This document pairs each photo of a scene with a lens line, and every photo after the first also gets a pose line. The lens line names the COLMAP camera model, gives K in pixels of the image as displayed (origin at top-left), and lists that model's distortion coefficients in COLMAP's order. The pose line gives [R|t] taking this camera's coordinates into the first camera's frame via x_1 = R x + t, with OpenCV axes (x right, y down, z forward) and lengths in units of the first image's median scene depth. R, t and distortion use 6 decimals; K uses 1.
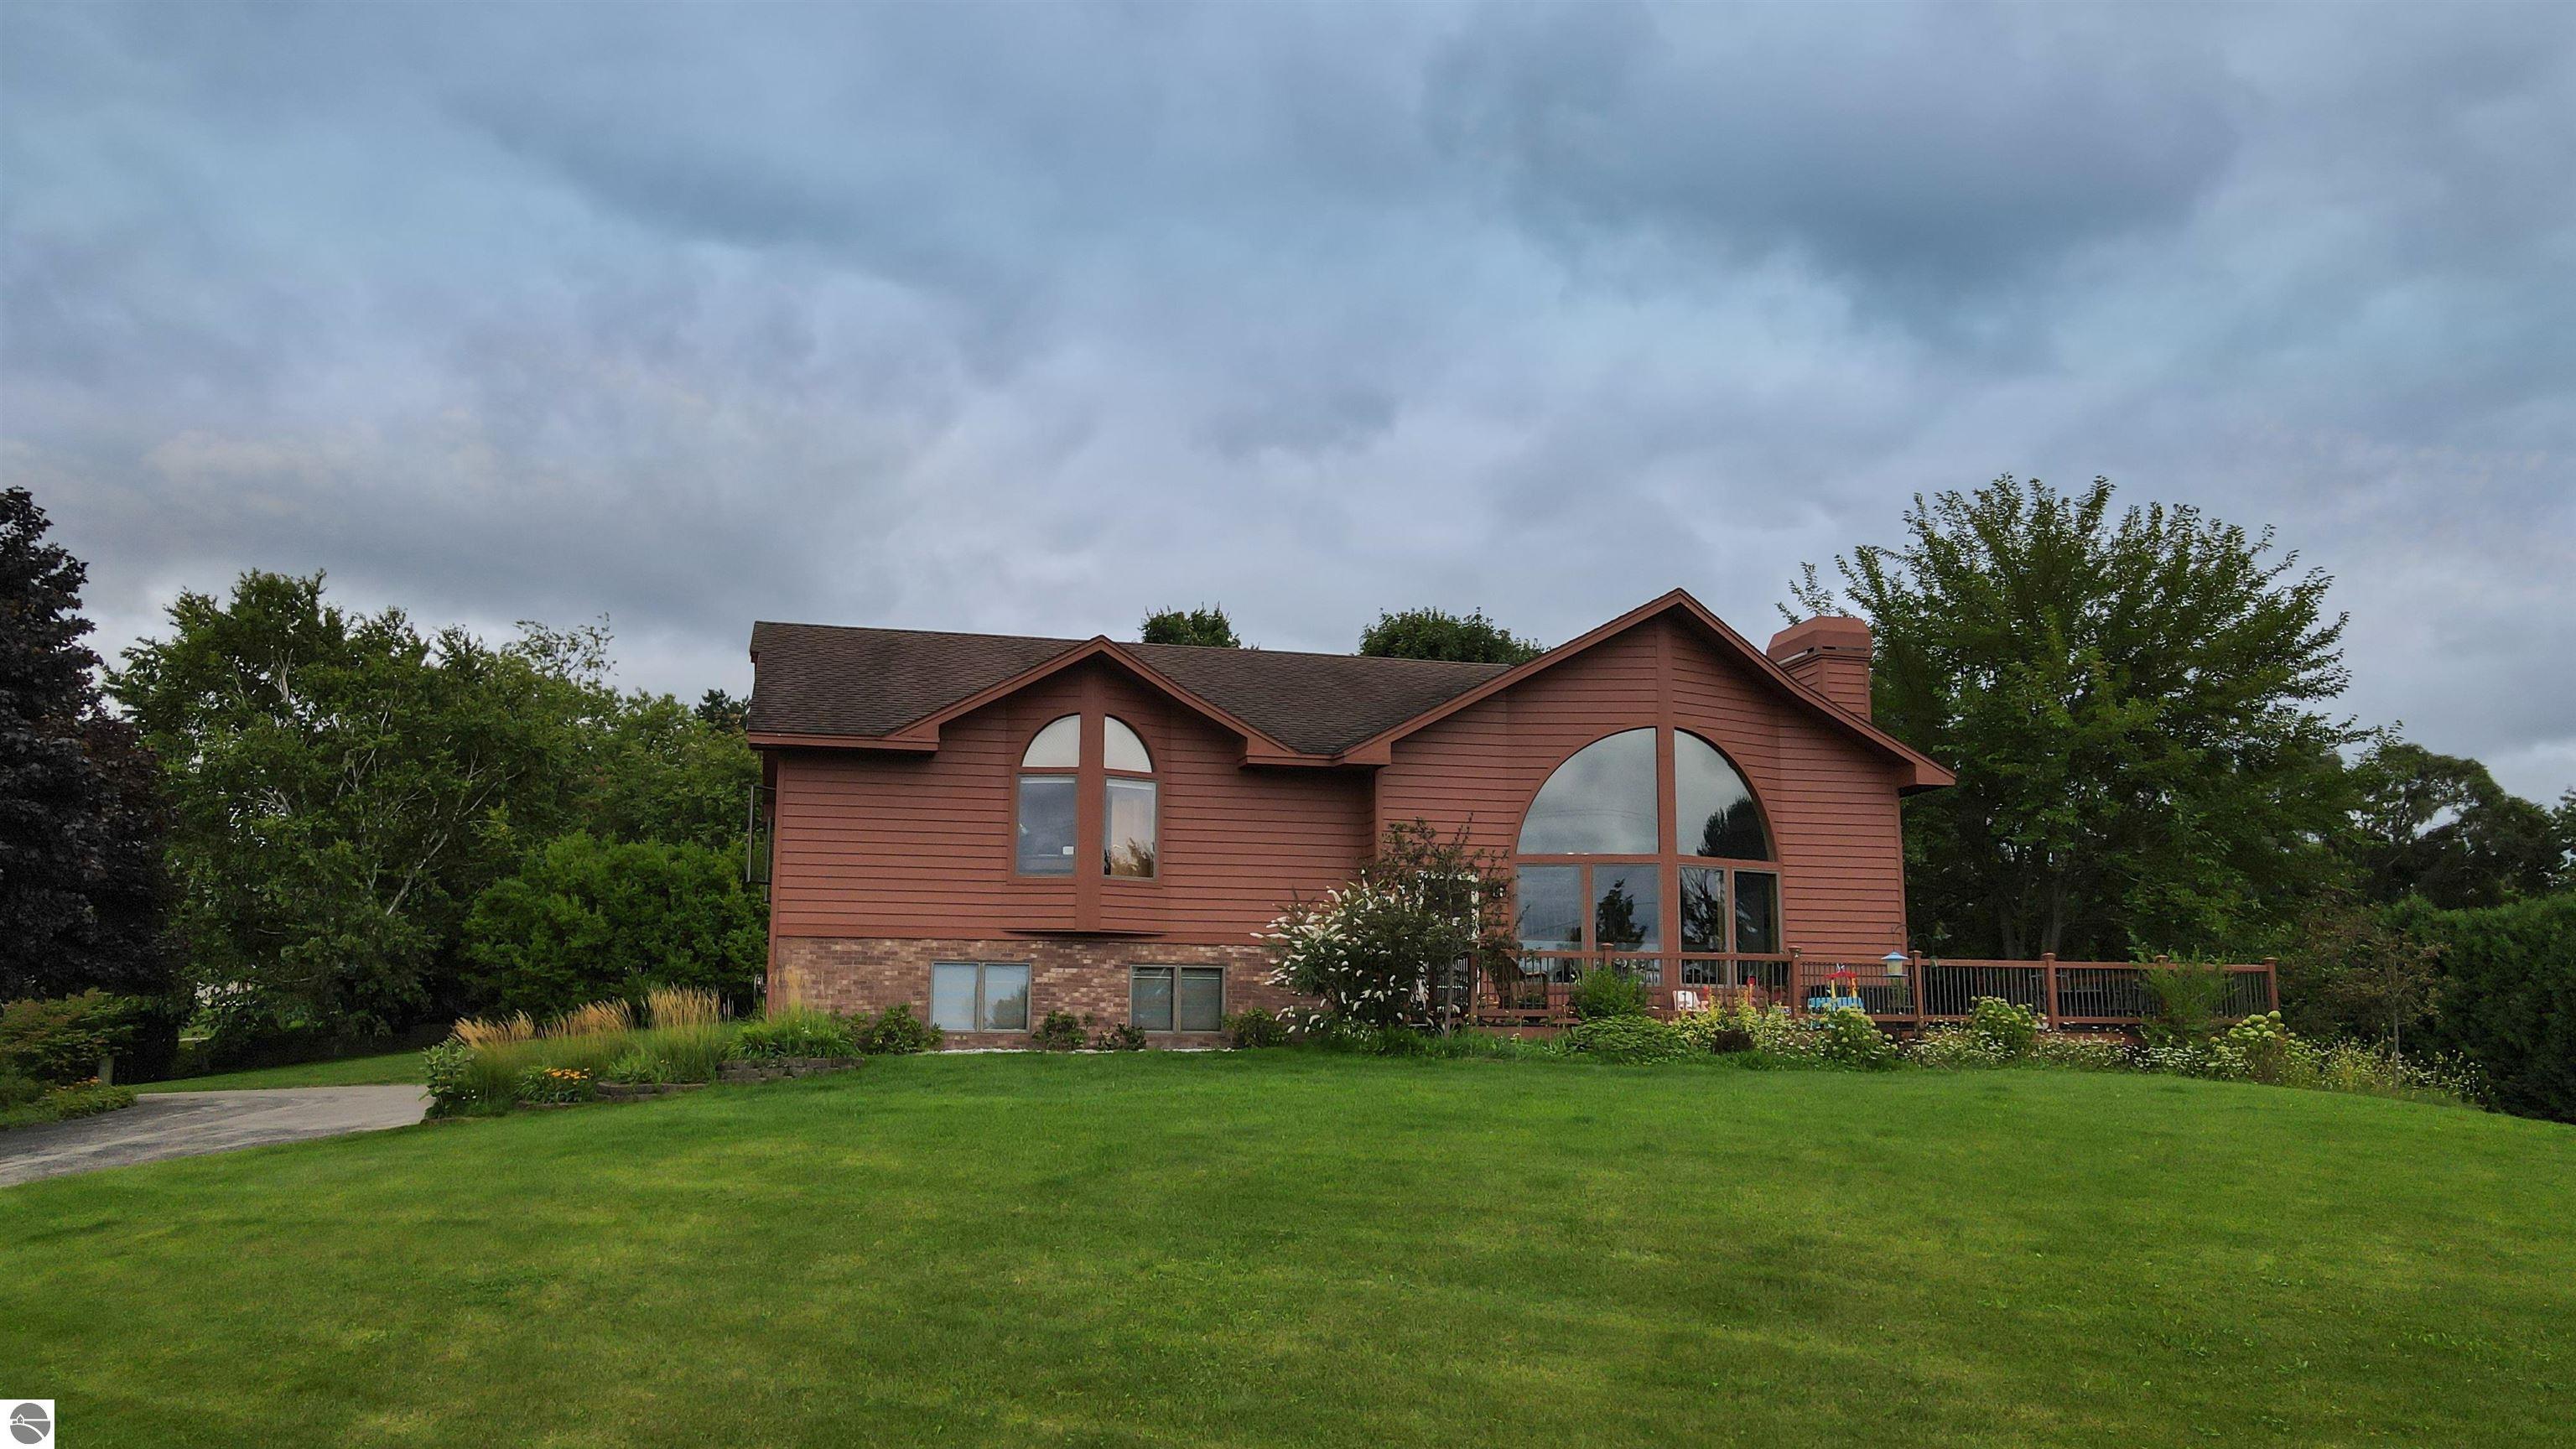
lens RADIAL K [[1909.8, 0, 1288.0], [0, 1909.8, 724.5], [0, 0, 1]] dist [-0.026495, 0.068308]
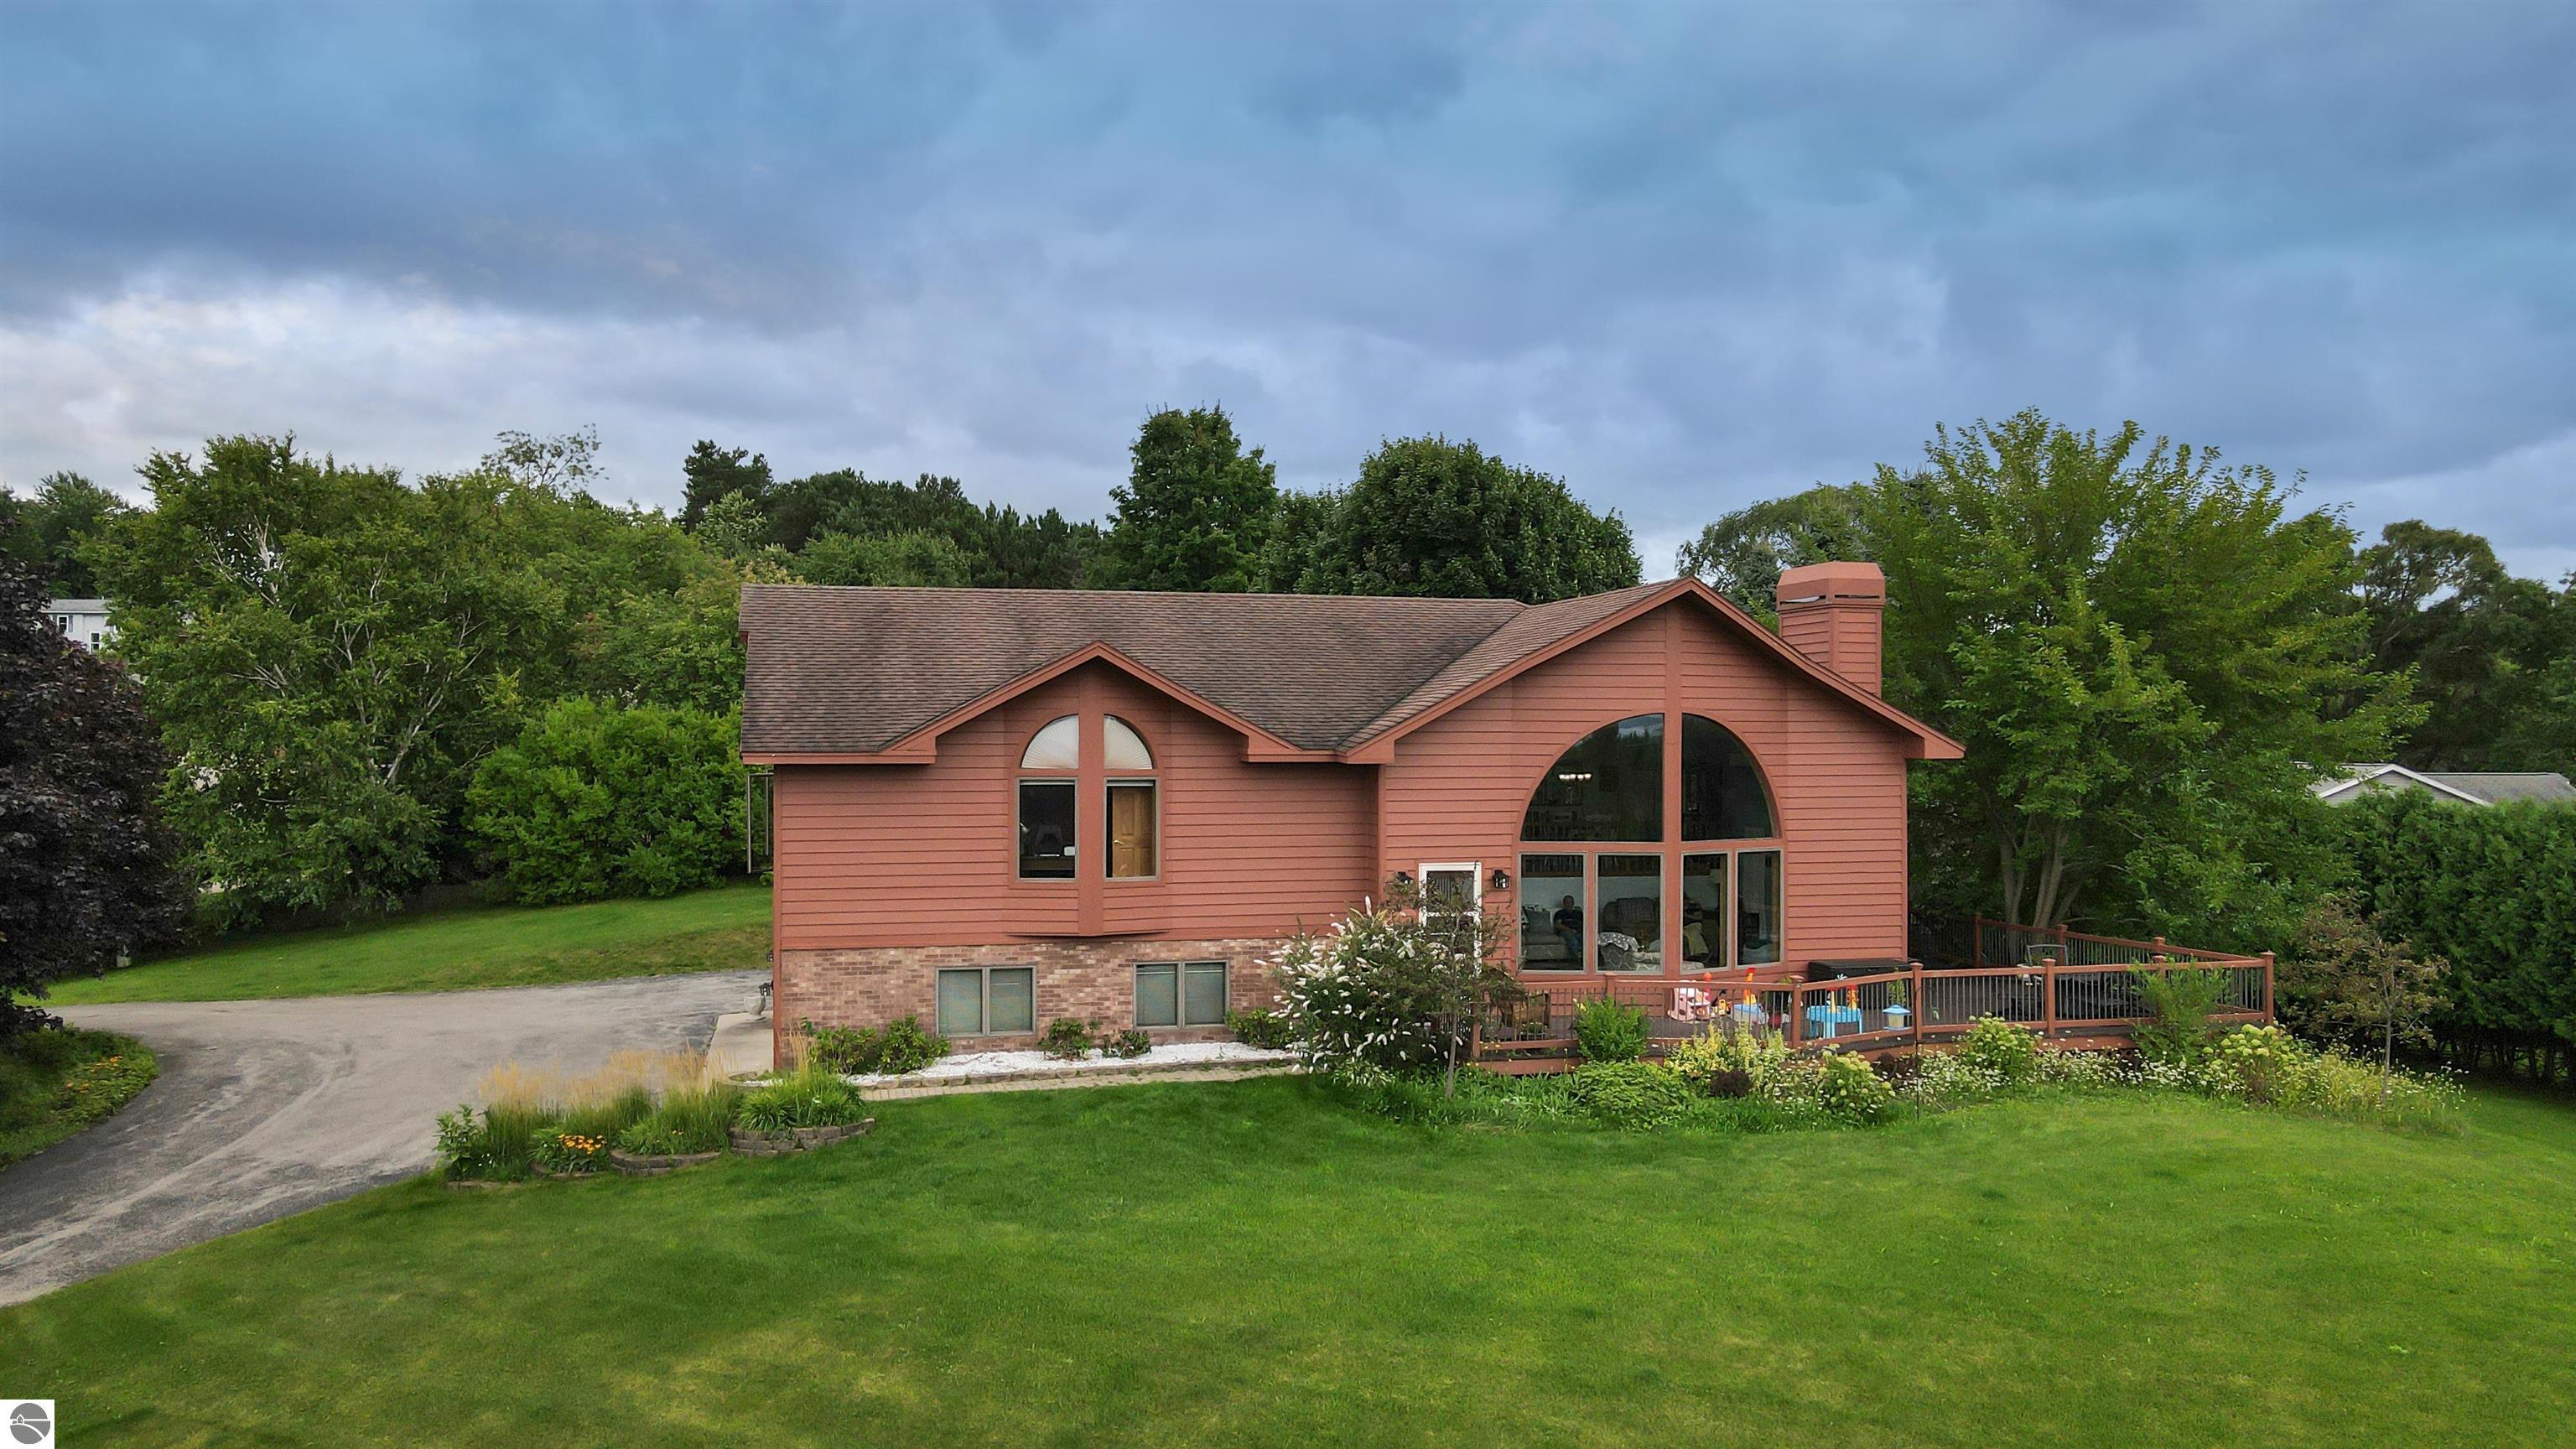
lens RADIAL K [[1909.8, 0, 1288.0], [0, 1909.8, 724.5], [0, 0, 1]] dist [-0.026495, 0.068308]
pose [[0.999992, -0.003906, 0.001115, -0.002021], [0.003684, 0.987751, 0.155994, -0.142967], [-0.001711, -0.155988, 0.987757, 0.025343]]
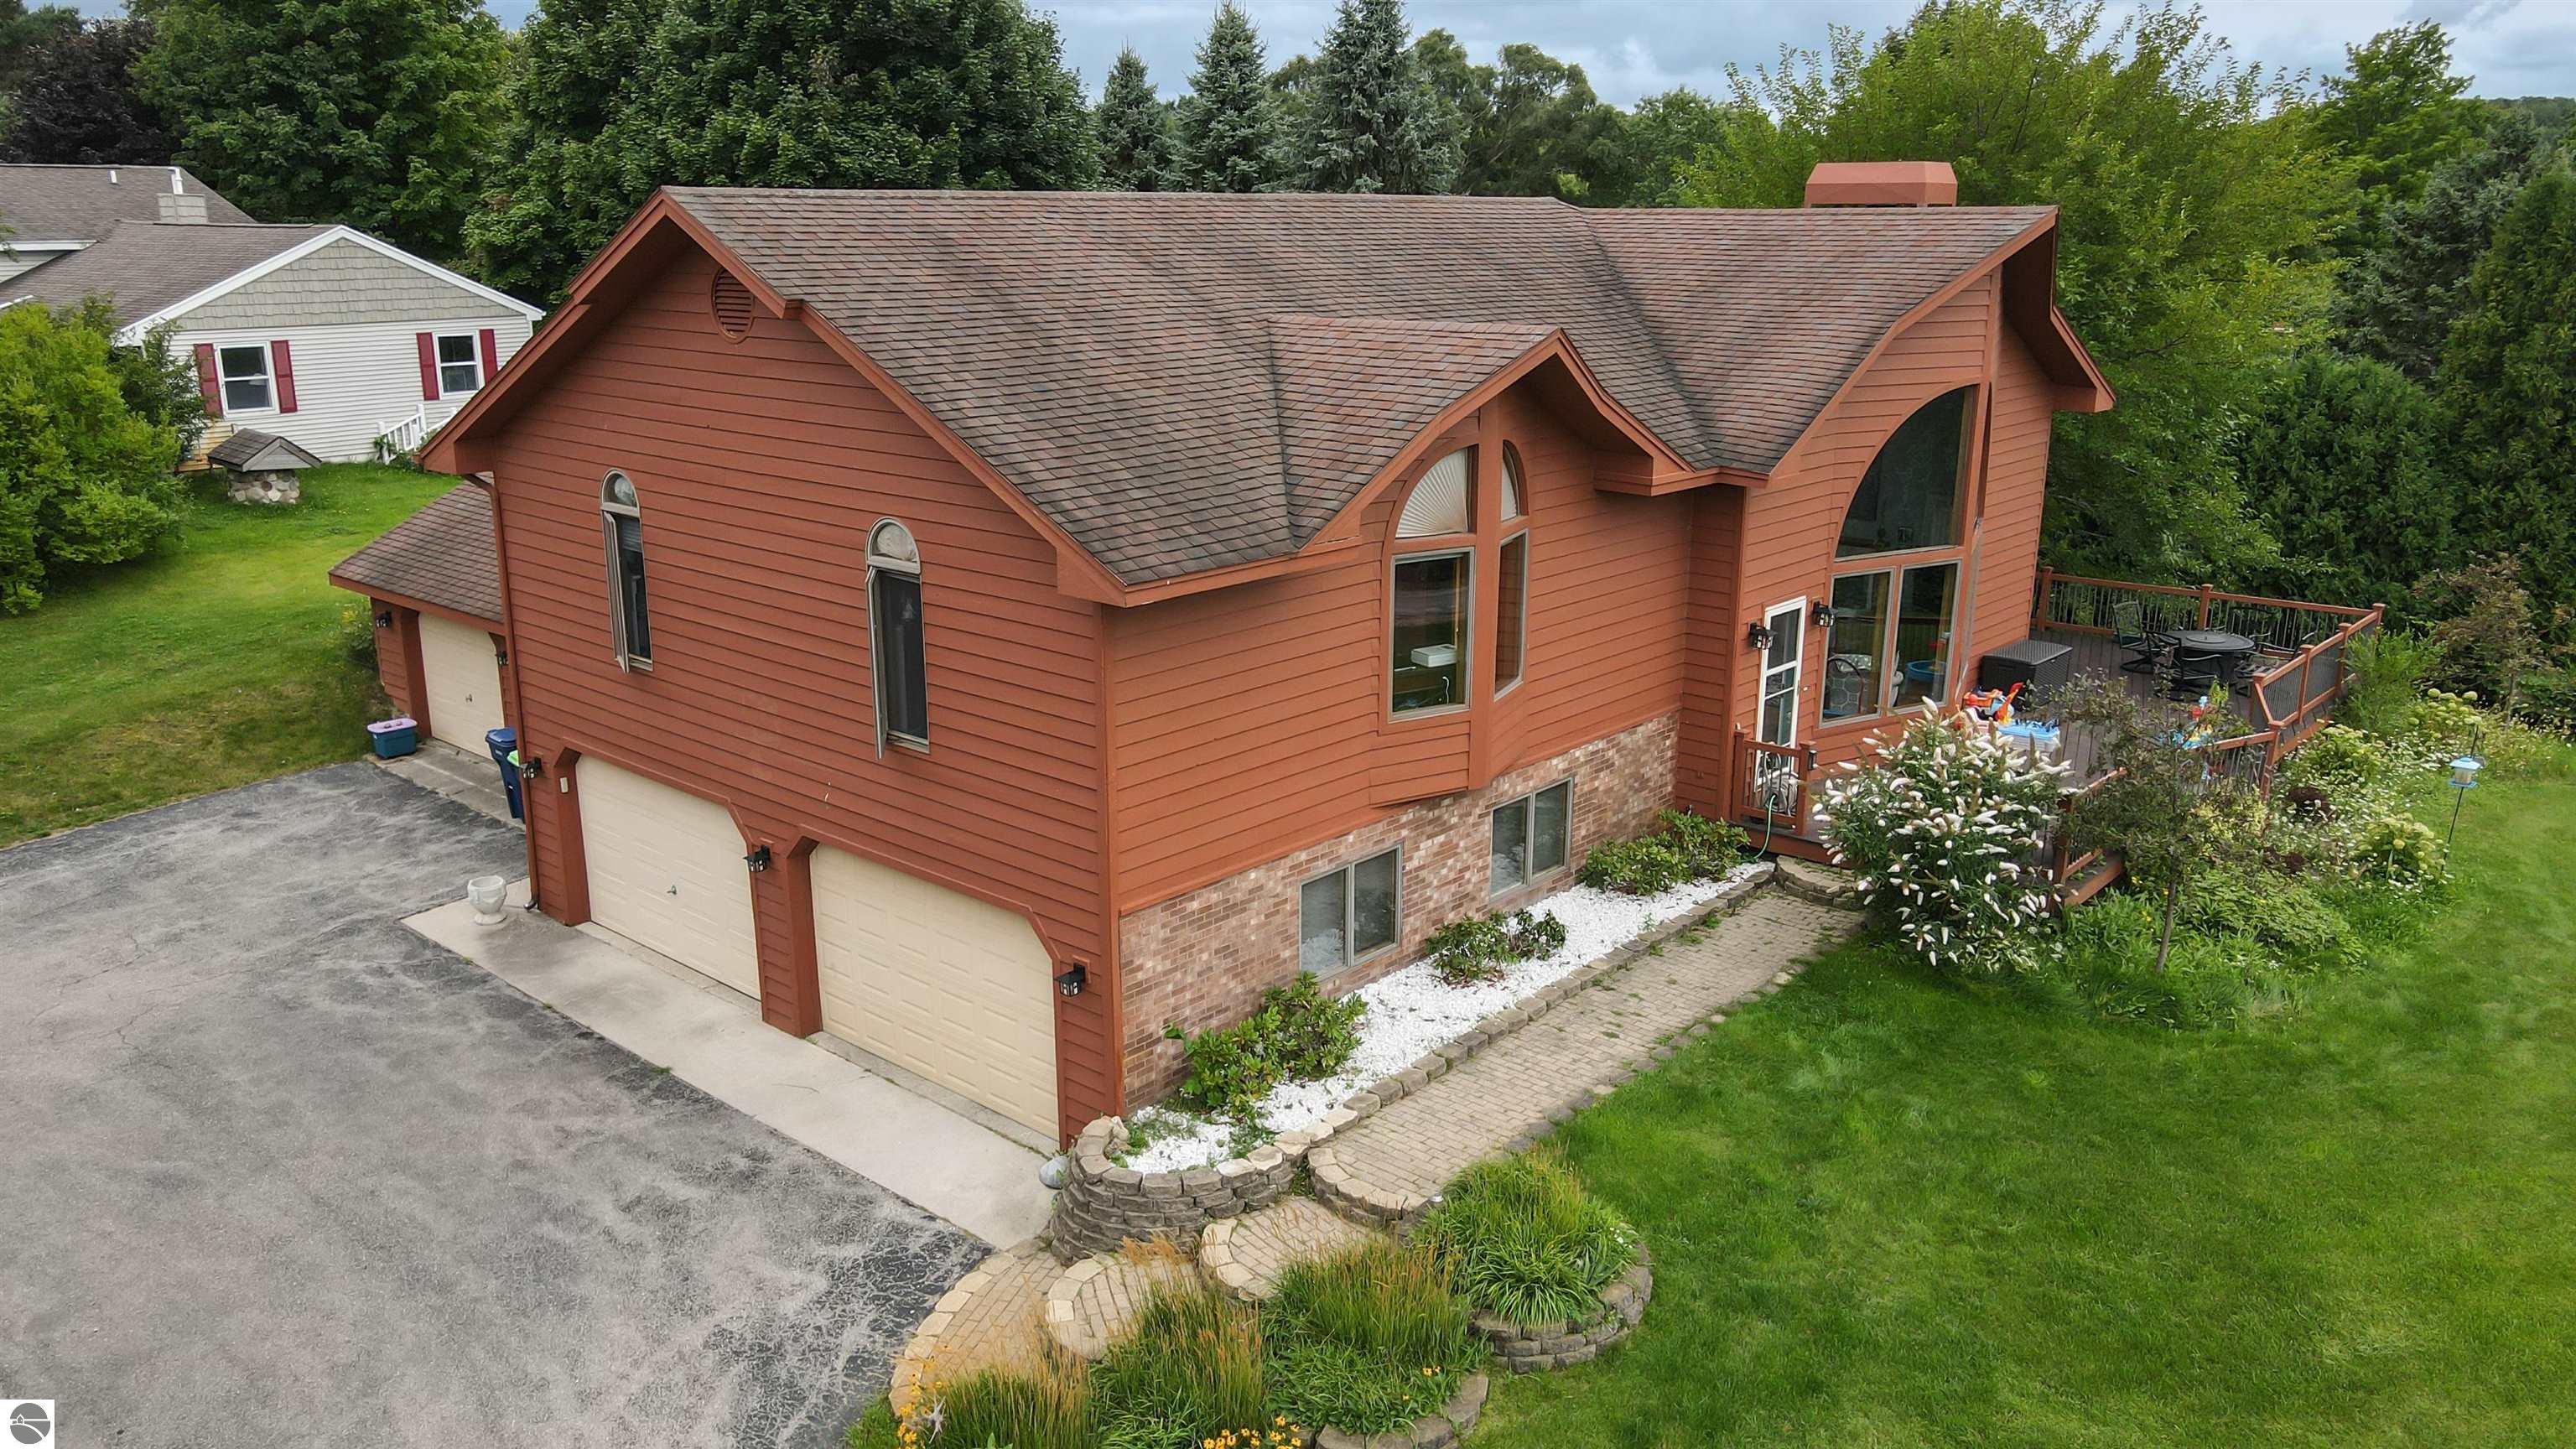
lens RADIAL K [[1909.8, 0, 1288.0], [0, 1909.8, 724.5], [0, 0, 1]] dist [-0.026495, 0.068308]
pose [[0.824567, -0.151943, 0.544979, -0.463025], [-0.089865, 0.915859, 0.391315, -0.143963], [-0.558581, -0.371640, 0.741533, 0.514503]]
